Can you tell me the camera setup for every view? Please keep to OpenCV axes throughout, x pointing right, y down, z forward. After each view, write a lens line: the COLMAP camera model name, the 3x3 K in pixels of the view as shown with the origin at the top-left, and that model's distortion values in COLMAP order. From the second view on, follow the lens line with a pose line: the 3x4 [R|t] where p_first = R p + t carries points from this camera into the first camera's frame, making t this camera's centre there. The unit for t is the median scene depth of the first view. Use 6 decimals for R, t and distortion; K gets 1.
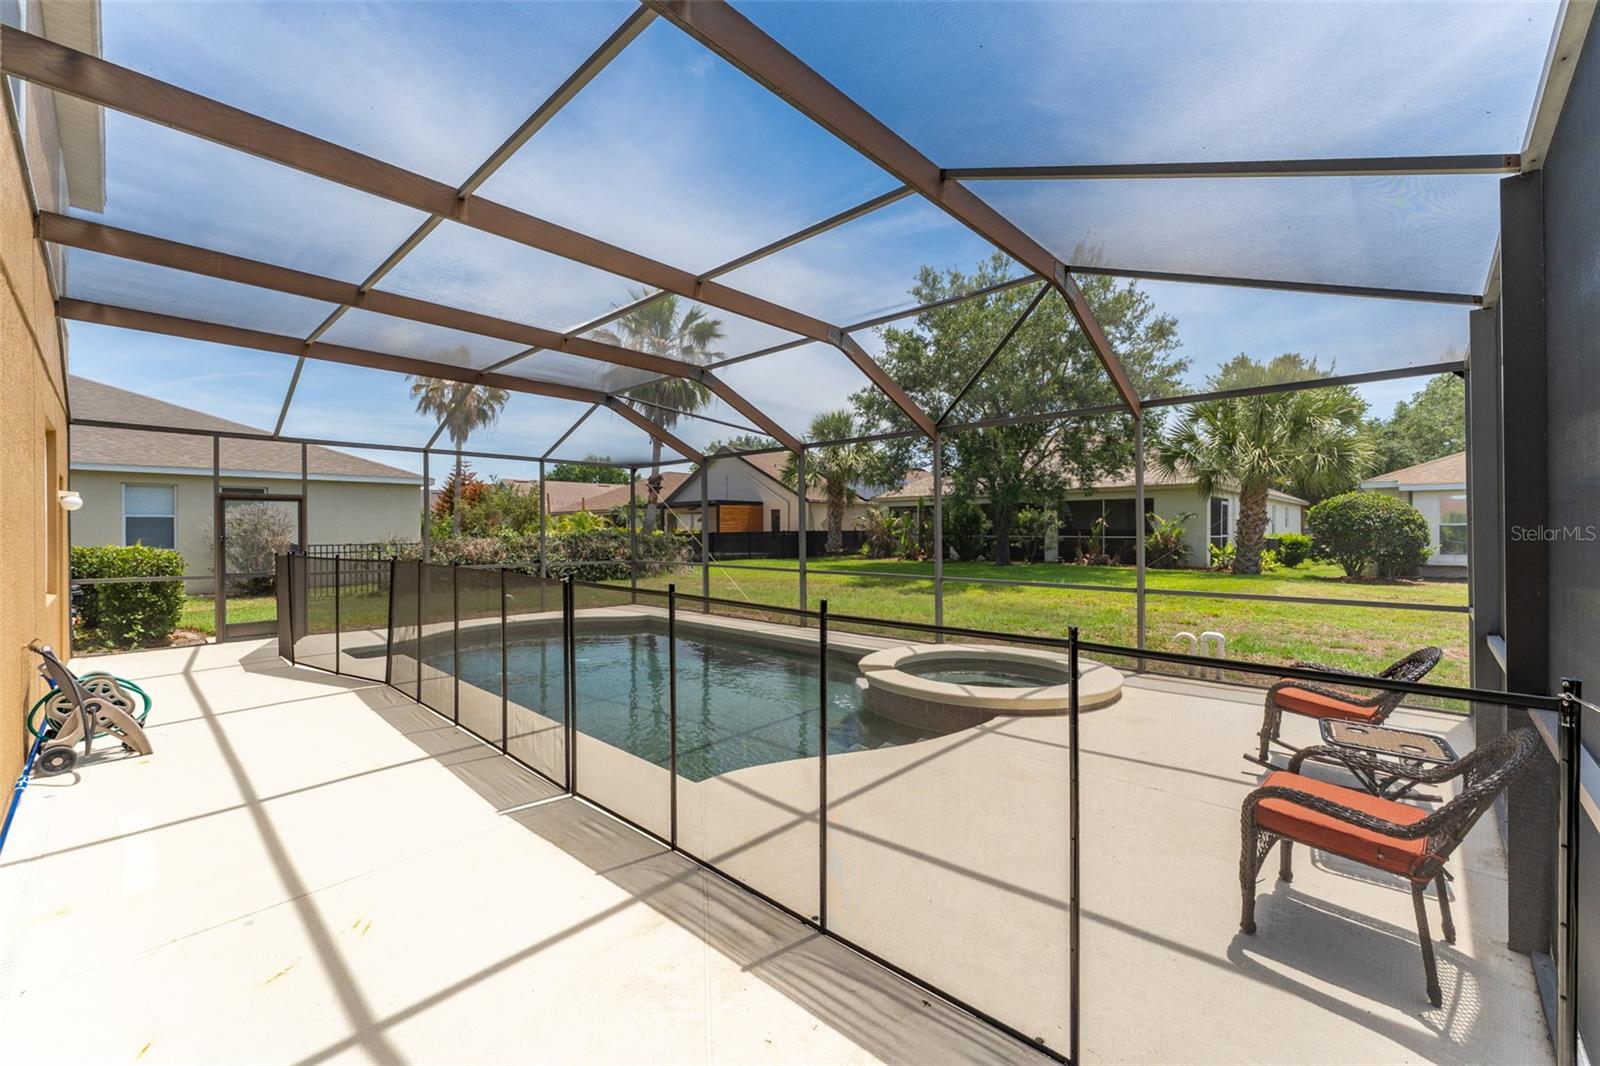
lens RADIAL K [[655.0, 0, 781.1], [0, 655.0, 526.0], [0, 0, 1]] dist [-0.000436, -0.000117]
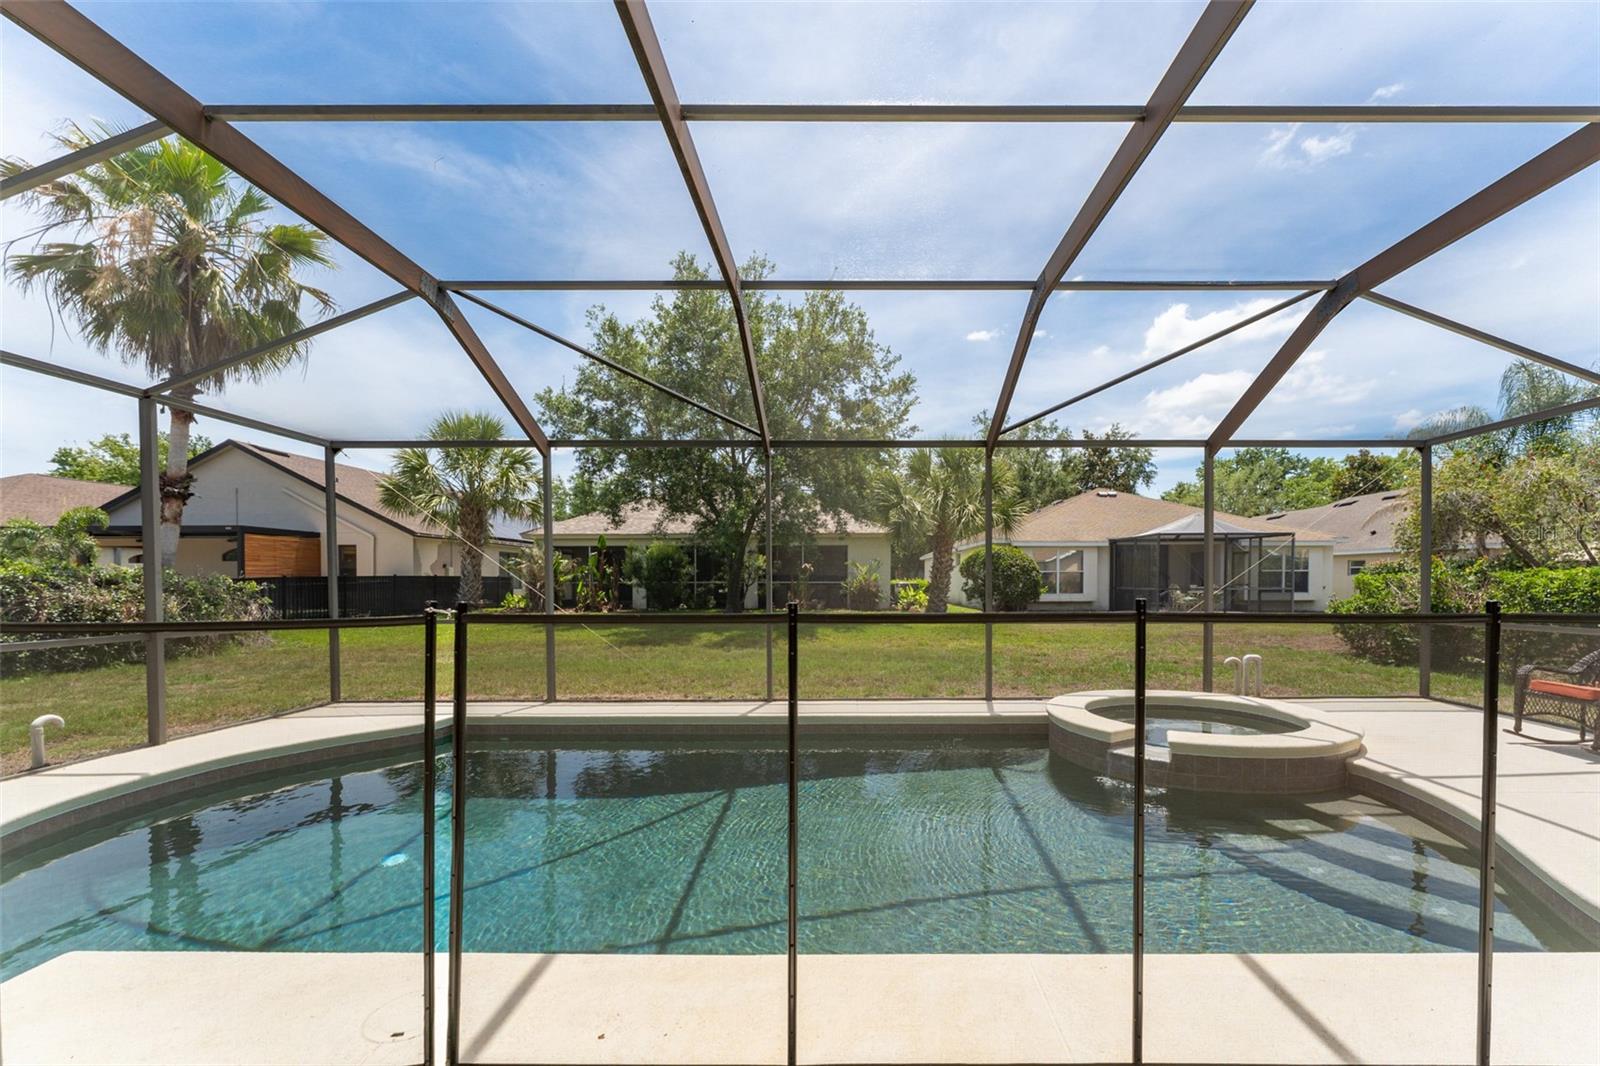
lens RADIAL K [[671.3, 0, 862.1], [0, 671.3, 597.3], [0, 0, 1]] dist [0.001351, 0.000101]
pose [[0.710992, -0.017477, 0.702983, -0.202653], [-0.004160, 0.999569, 0.029058, 0.010387], [-0.703188, -0.023584, 0.710613, 0.204661]]
